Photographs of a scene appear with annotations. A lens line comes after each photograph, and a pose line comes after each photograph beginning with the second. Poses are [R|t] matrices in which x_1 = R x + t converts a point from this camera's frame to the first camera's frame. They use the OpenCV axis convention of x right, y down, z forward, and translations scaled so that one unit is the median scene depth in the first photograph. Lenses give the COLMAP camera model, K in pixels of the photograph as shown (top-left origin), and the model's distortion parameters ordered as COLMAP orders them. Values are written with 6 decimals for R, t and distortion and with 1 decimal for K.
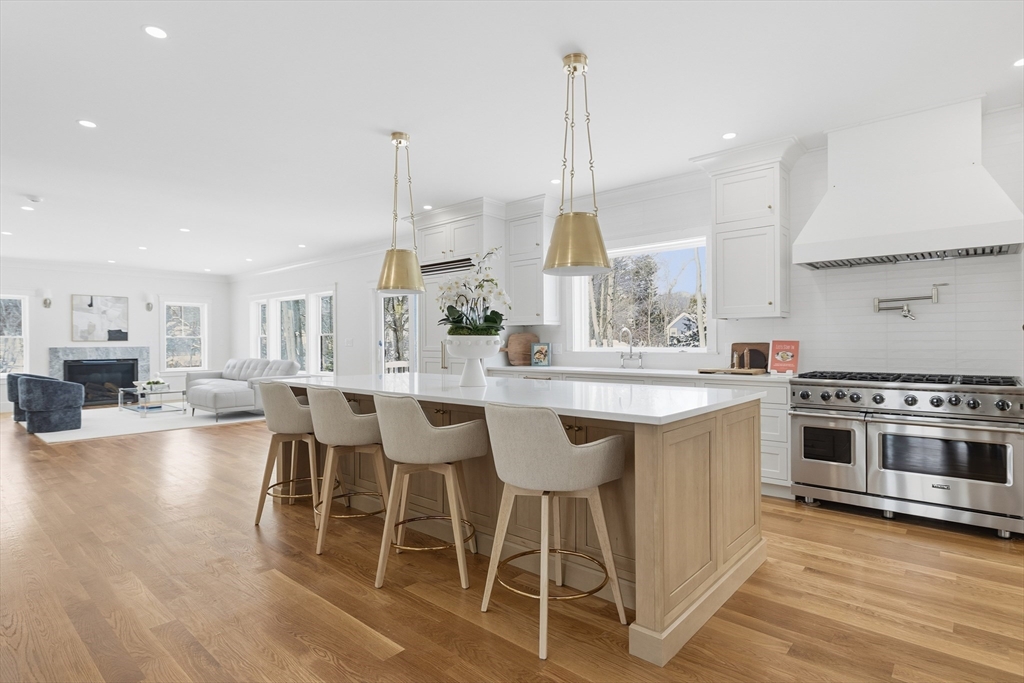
lens RADIAL K [[532.2, 0, 511.3], [0, 532.2, 345.0], [0, 0, 1]] dist [-0.002699, 0.002463]
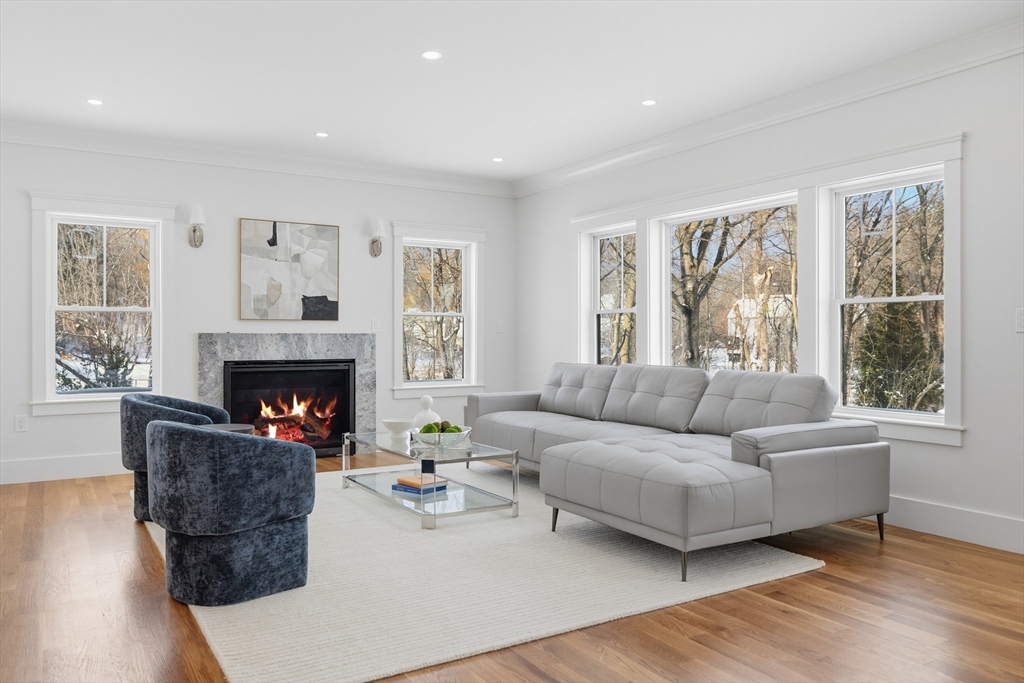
lens RADIAL K [[759.1, 0, 513.1], [0, 759.1, 337.9], [0, 0, 1]] dist [-0.002096, -0.000815]
pose [[0.957902, 0.007568, -0.286997, -0.405011], [-0.007990, 0.999968, -0.000299, 0.006666], [0.286986, 0.002580, 0.957931, 0.433312]]
